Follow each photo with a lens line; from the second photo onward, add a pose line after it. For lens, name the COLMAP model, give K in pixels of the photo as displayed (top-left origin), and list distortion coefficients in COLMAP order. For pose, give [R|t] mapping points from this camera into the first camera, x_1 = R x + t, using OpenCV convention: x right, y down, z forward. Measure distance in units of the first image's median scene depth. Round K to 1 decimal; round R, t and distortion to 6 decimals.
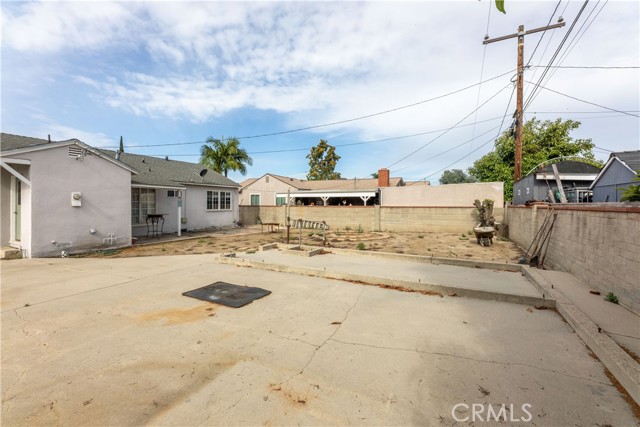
lens RADIAL K [[265.1, 0, 316.4], [0, 265.1, 209.1], [0, 0, 1]] dist [-0.003100, -0.001389]
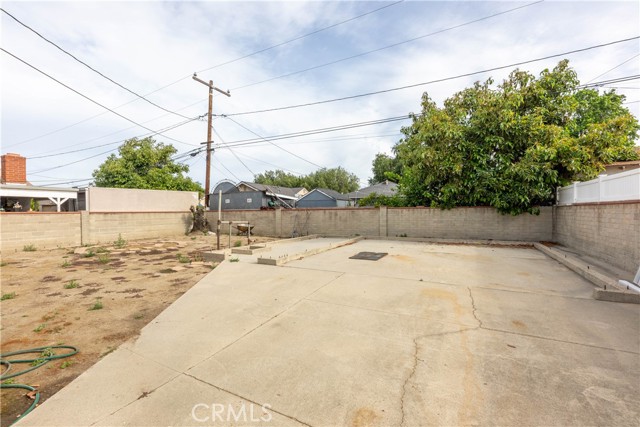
lens RADIAL K [[288.8, 0, 318.3], [0, 288.8, 216.1], [0, 0, 1]] dist [0.001163, -0.000859]
pose [[-0.003506, -0.016835, 0.999852, -0.543000], [0.026652, 0.999502, 0.016922, 0.004165], [-0.999639, 0.026708, -0.003056, 0.332247]]
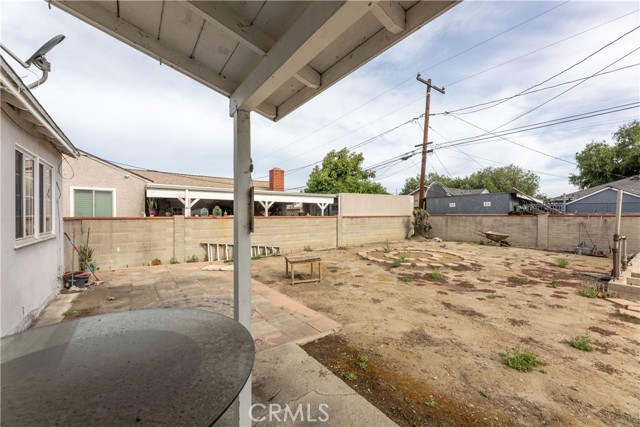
lens RADIAL K [[259.9, 0, 316.3], [0, 259.9, 215.6], [0, 0, 1]] dist [0.001231, -0.001012]
pose [[0.447464, -0.006792, 0.894276, -0.468133], [0.015948, 0.999873, -0.000386, -0.012390], [-0.894160, 0.014435, 0.447515, 0.671725]]
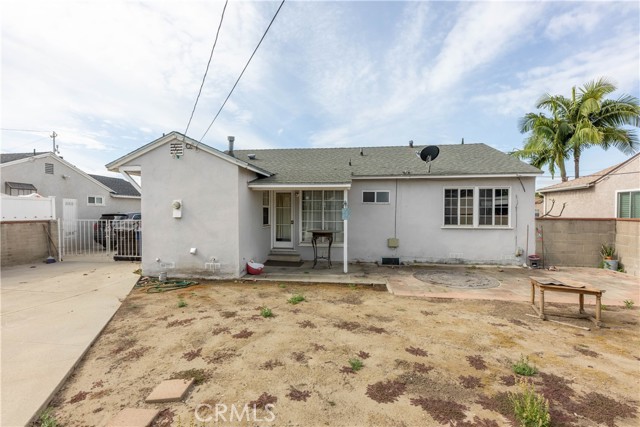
lens RADIAL K [[288.8, 0, 320.1], [0, 288.8, 214.2], [0, 0, 1]] dist [0.001163, -0.000859]
pose [[0.357208, 0.006452, -0.934003, 0.021360], [-0.018512, 0.999829, -0.000173, -0.014240], [0.933841, 0.017352, 0.357266, 0.544106]]
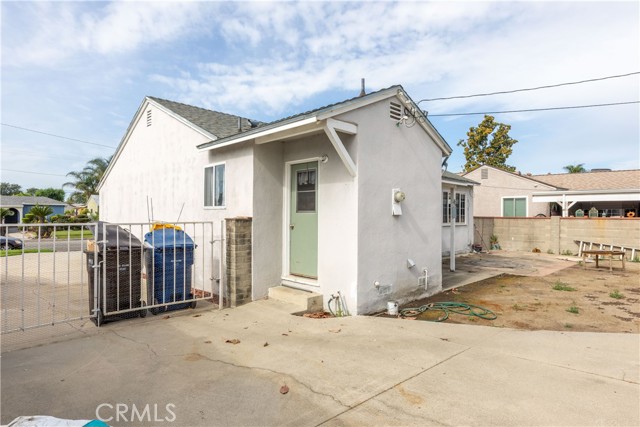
lens RADIAL K [[360.5, 0, 312.1], [0, 360.5, 212.8], [0, 0, 1]] dist [0.008491, 0.000330]
pose [[0.950851, -0.000731, -0.309647, -0.422915], [-0.007774, 0.999626, -0.026234, 0.002198], [0.309551, 0.027352, 0.950490, 0.135084]]
